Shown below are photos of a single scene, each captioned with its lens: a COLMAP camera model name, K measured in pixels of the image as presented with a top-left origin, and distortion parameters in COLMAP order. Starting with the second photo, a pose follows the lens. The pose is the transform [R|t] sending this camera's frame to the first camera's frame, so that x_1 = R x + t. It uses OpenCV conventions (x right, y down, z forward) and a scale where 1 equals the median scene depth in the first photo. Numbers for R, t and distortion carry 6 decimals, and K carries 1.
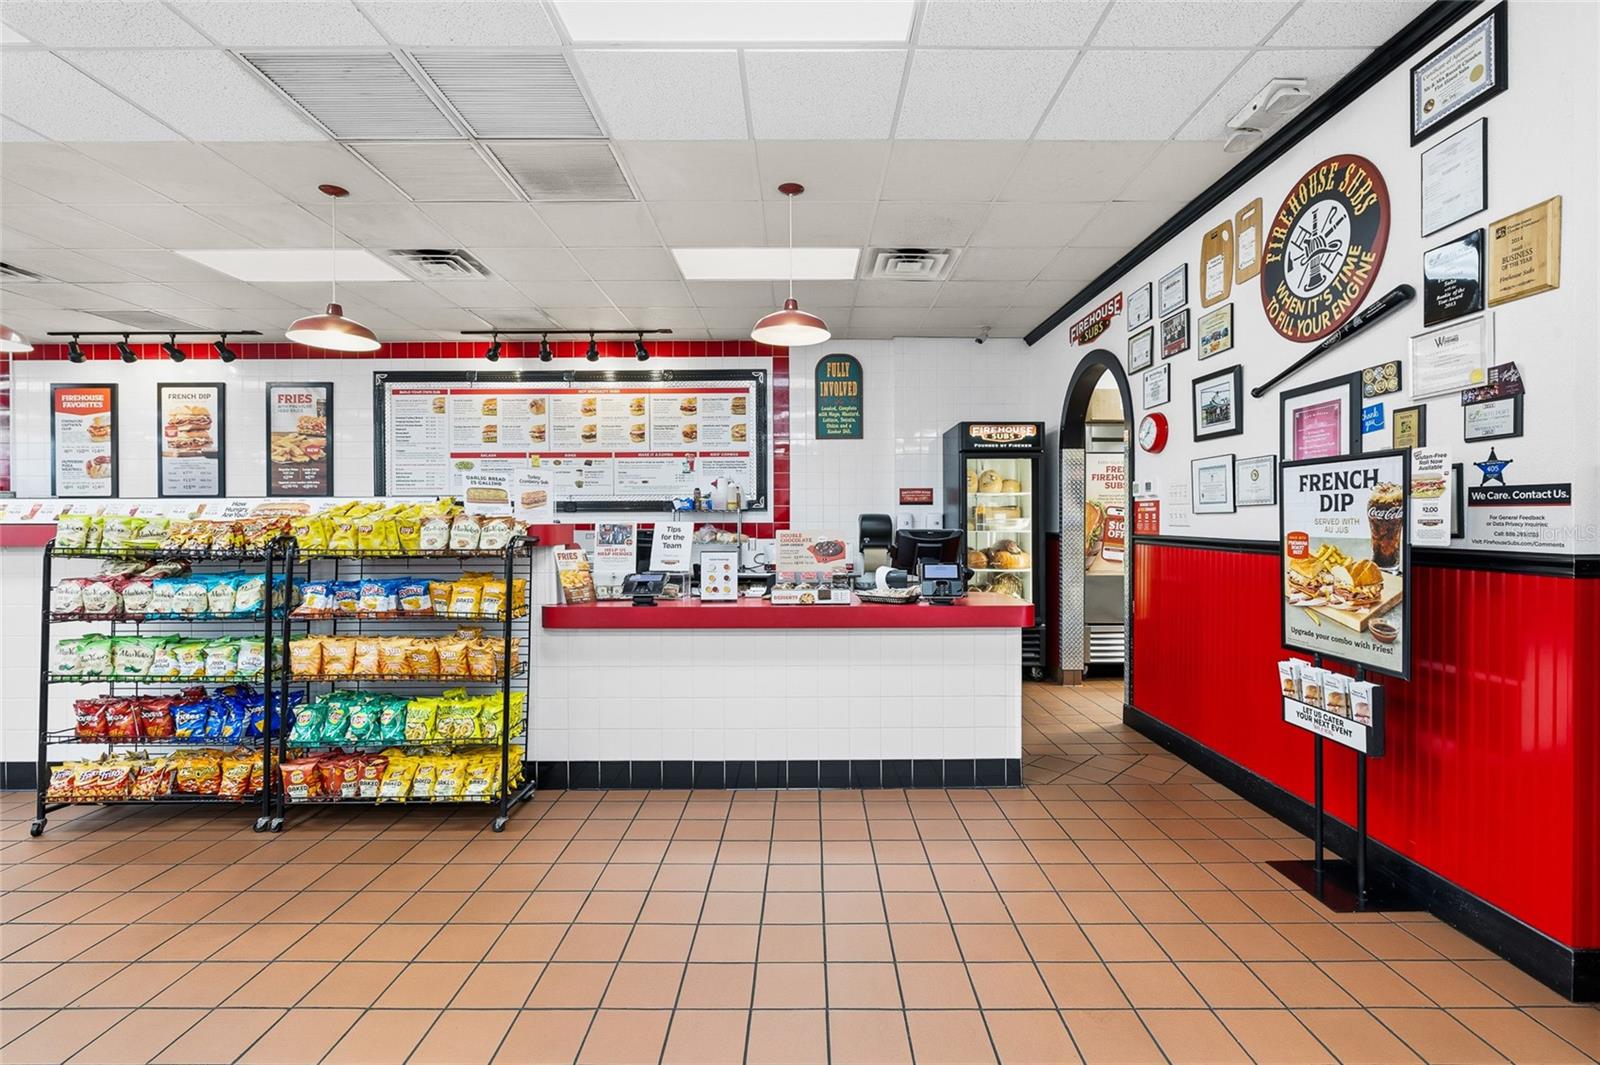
lens RADIAL K [[722.3, 0, 804.9], [0, 722.3, 528.7], [0, 0, 1]] dist [-0.004228, 0.001770]
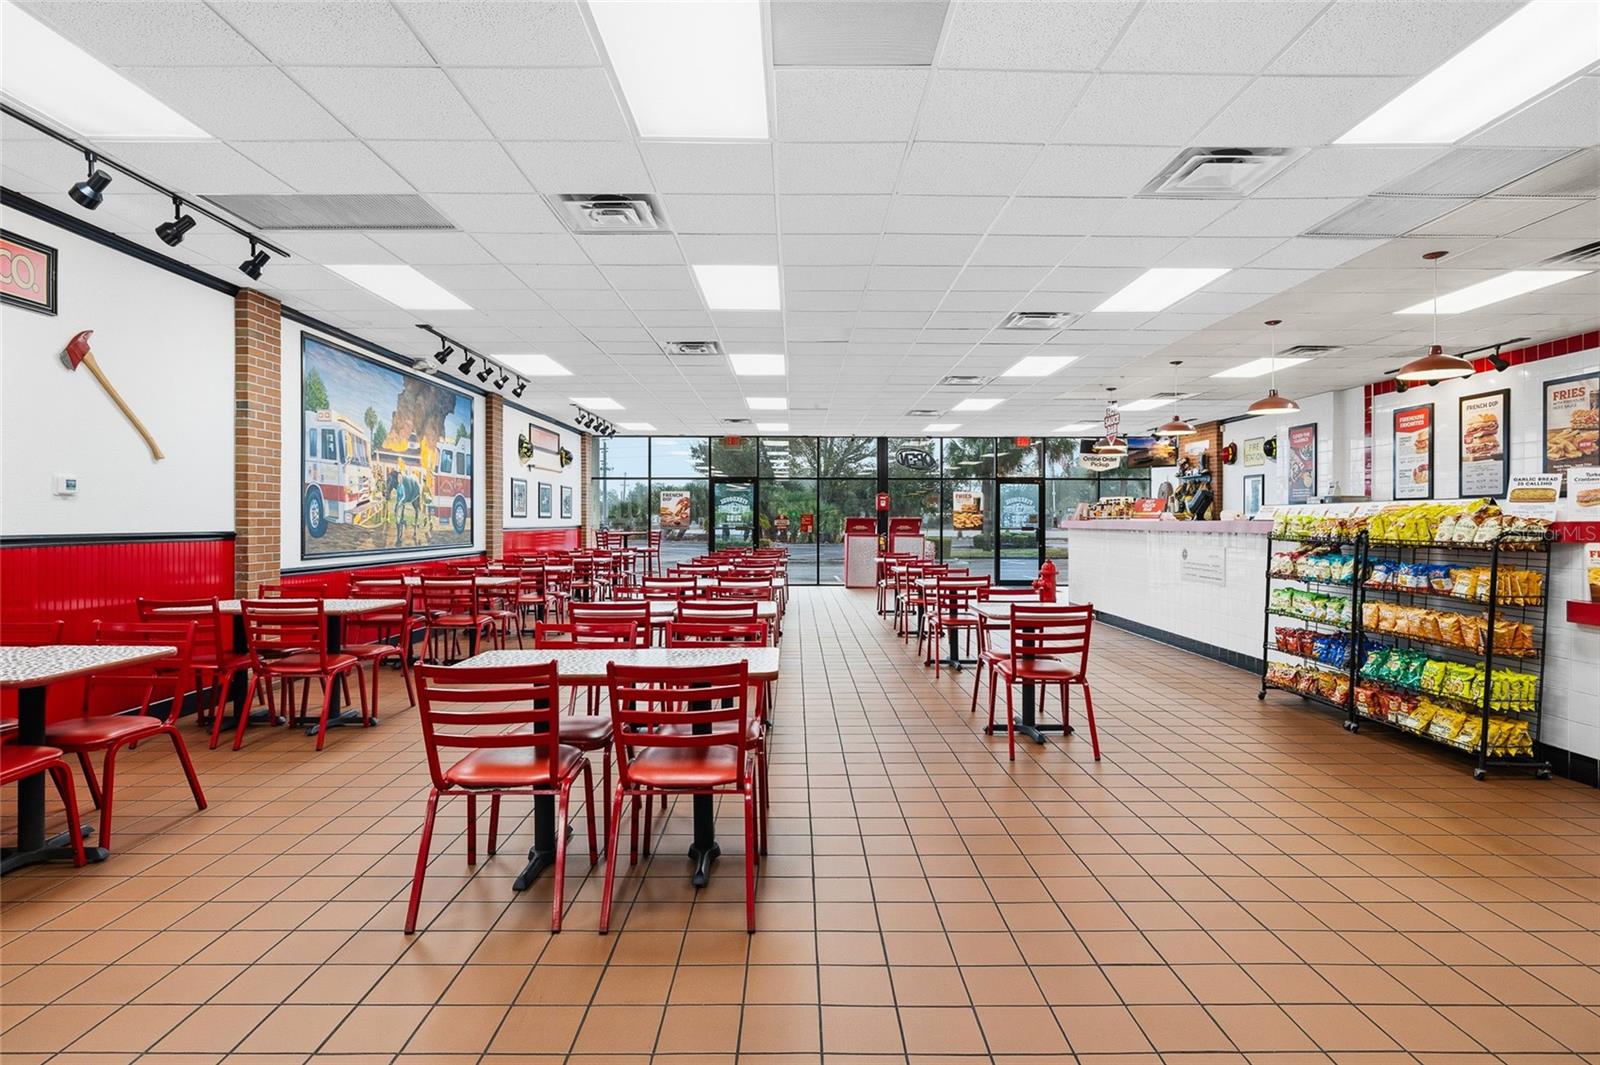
lens RADIAL K [[846.5, 0, 792.7], [0, 846.5, 526.9], [0, 0, 1]] dist [-0.011241, 0.004290]
pose [[-0.002223, 0.009779, -0.999950, 0.878429], [-0.007566, 0.999923, 0.009795, -0.002205], [0.999969, 0.007588, -0.002149, -0.118847]]
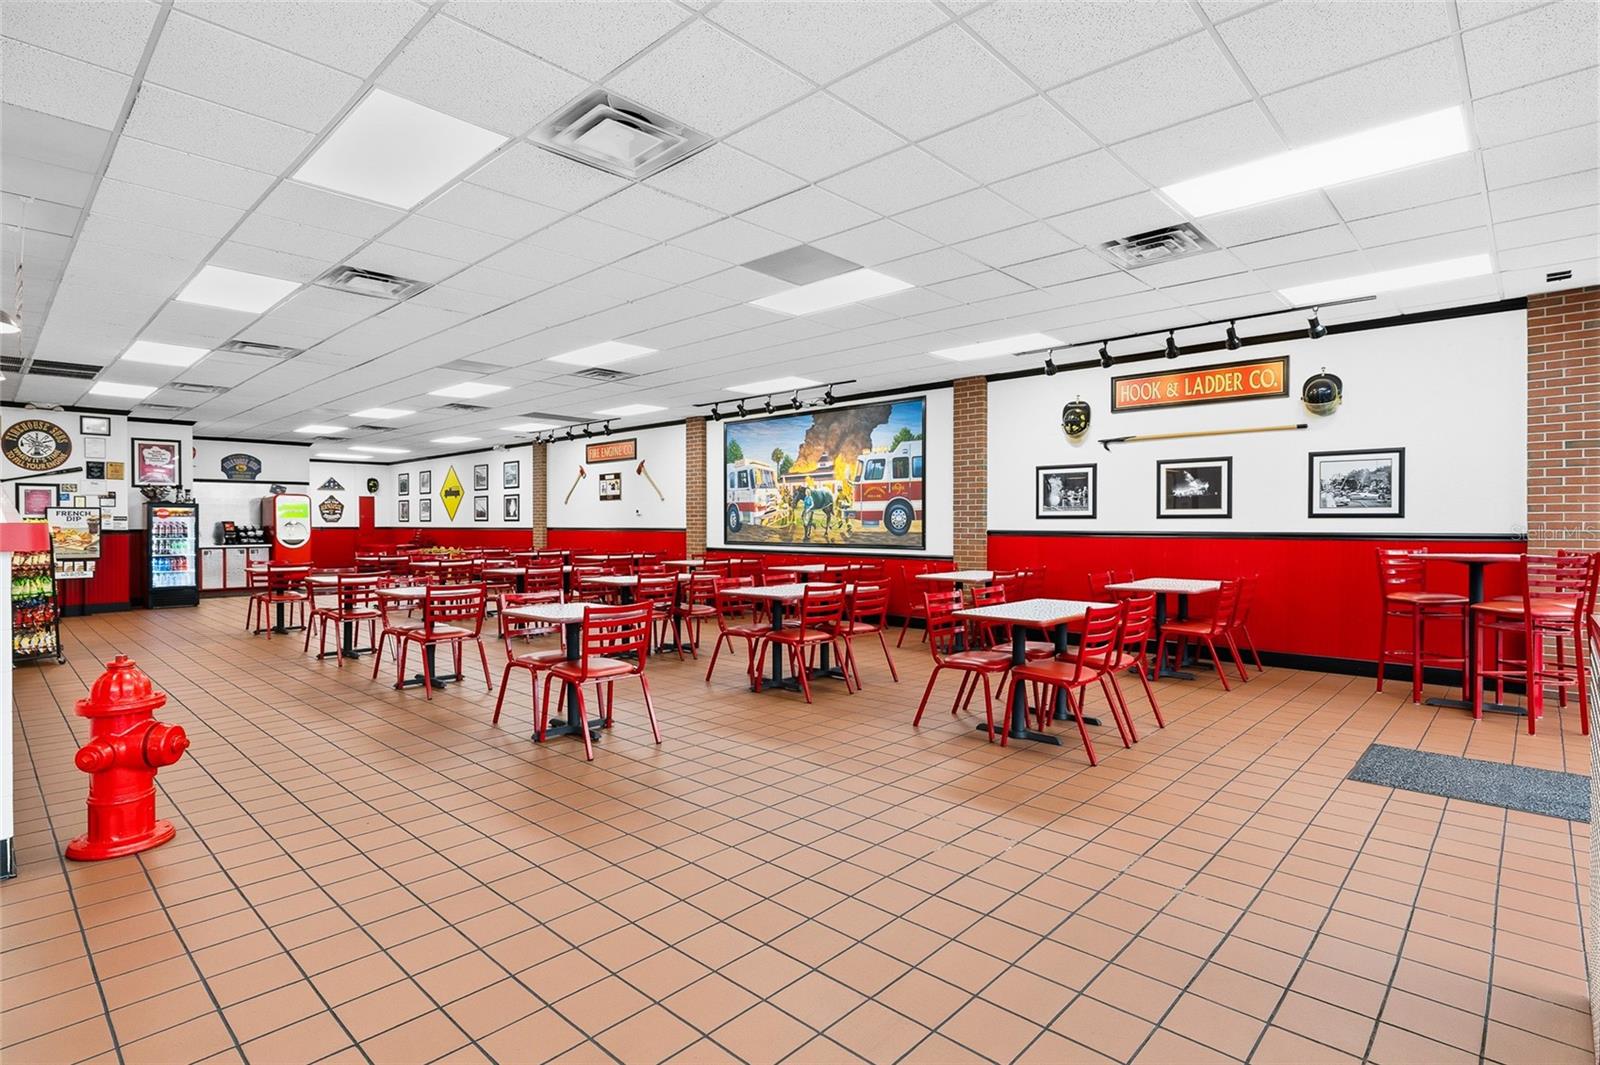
lens RADIAL K [[763.8, 0, 822.6], [0, 763.8, 528.4], [0, 0, 1]] dist [-0.027121, -0.000716]
pose [[-0.746458, -0.002203, 0.665428, -3.833691], [0.007418, 0.999905, 0.011631, -0.001122], [-0.665391, 0.013618, -0.746371, 0.992867]]
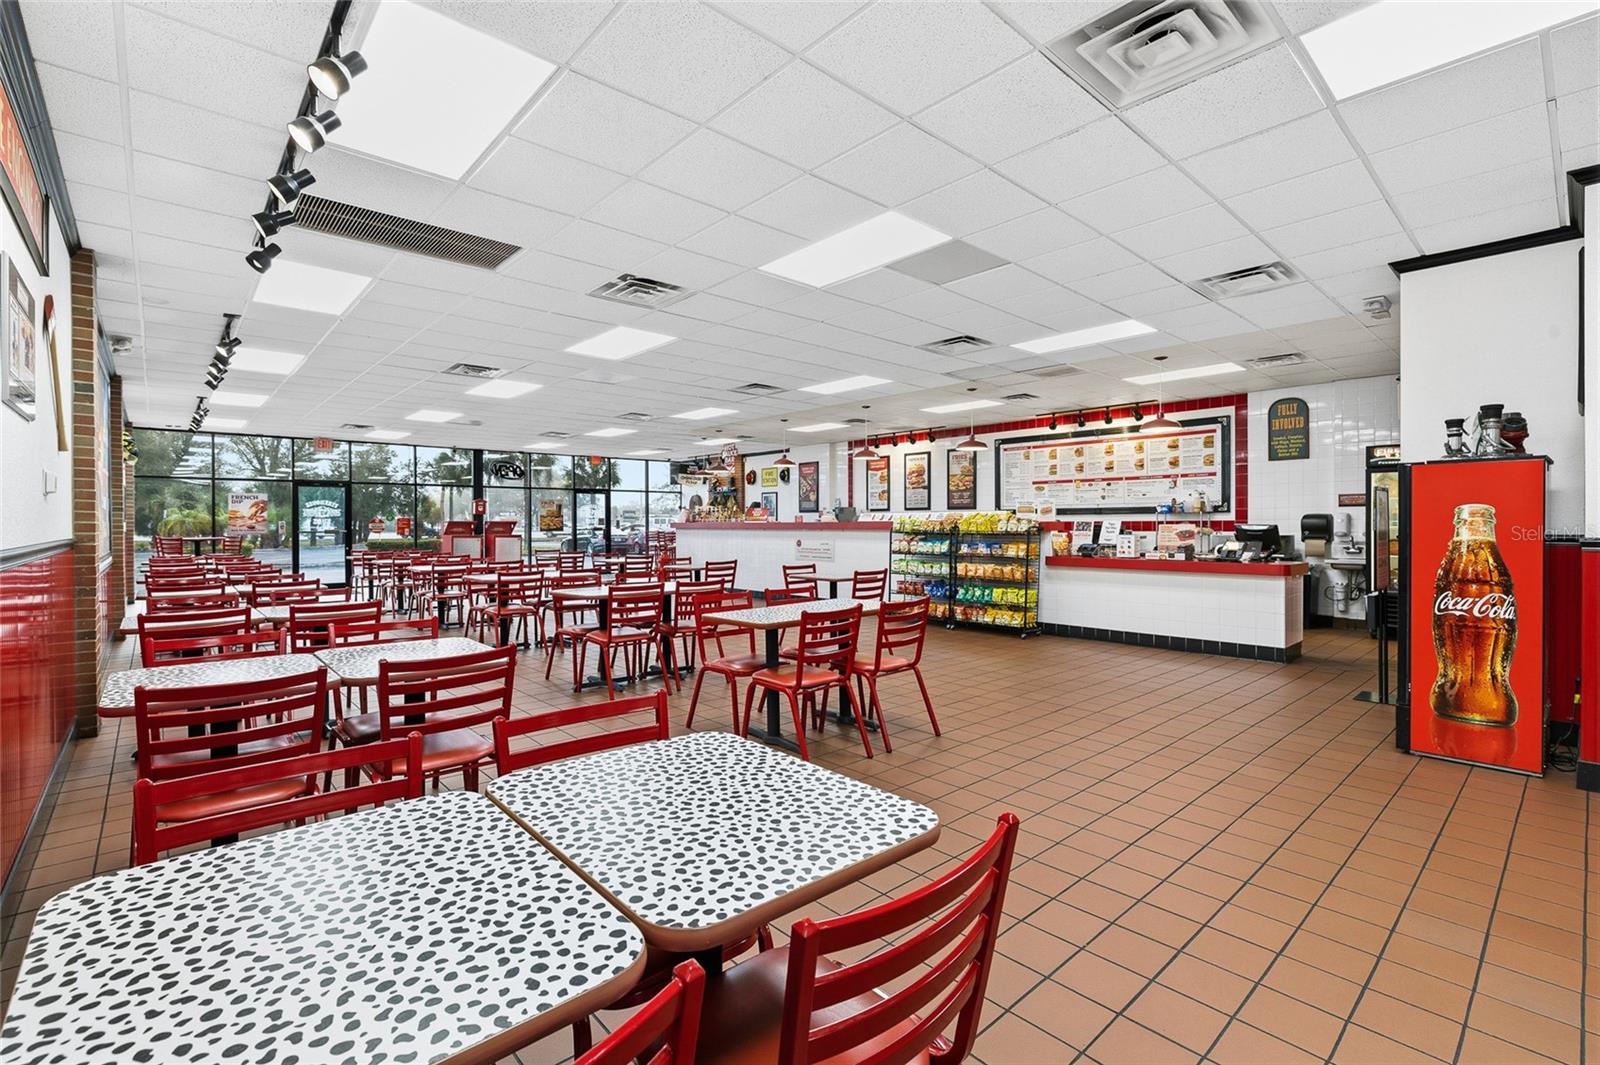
lens RADIAL K [[722.3, 0, 795.4], [0, 722.3, 530.3], [0, 0, 1]] dist [-0.004228, 0.001770]
pose [[0.666231, 0.008393, -0.745698, 0.885966], [-0.002930, 0.999958, 0.008637, 0.004035], [0.745739, -0.003569, 0.666228, -1.233502]]
